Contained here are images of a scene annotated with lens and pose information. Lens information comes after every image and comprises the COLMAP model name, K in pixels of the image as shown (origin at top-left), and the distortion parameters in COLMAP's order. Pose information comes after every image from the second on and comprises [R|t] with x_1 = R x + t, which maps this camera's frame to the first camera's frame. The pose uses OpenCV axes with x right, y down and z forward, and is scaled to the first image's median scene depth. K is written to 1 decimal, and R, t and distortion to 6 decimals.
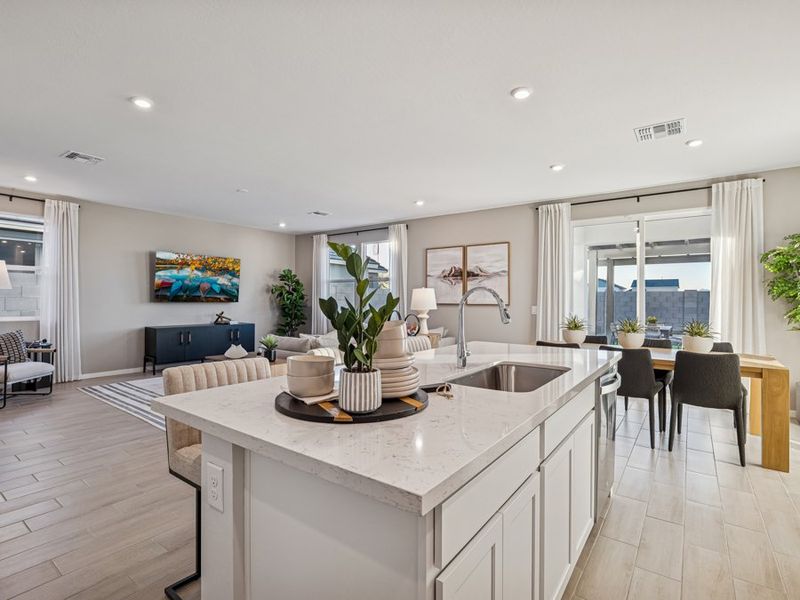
lens RADIAL K [[372.0, 0, 400.0], [0, 372.0, 300.0], [0, 0, 1]] dist [-0.000874, -0.000512]
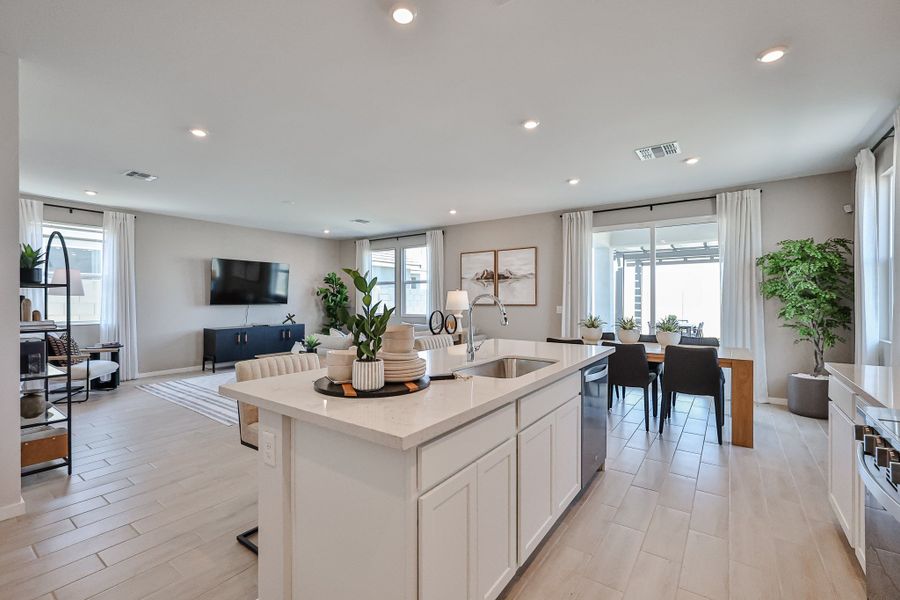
lens RADIAL K [[366.3, 0, 450.0], [0, 366.3, 300.0], [0, 0, 1]] dist [0.011265, 0.000096]
pose [[0.999921, -0.007932, 0.009777, 0.046984], [0.007882, 0.999956, 0.005136, -0.012858], [-0.009817, -0.005059, 0.999939, -0.106026]]
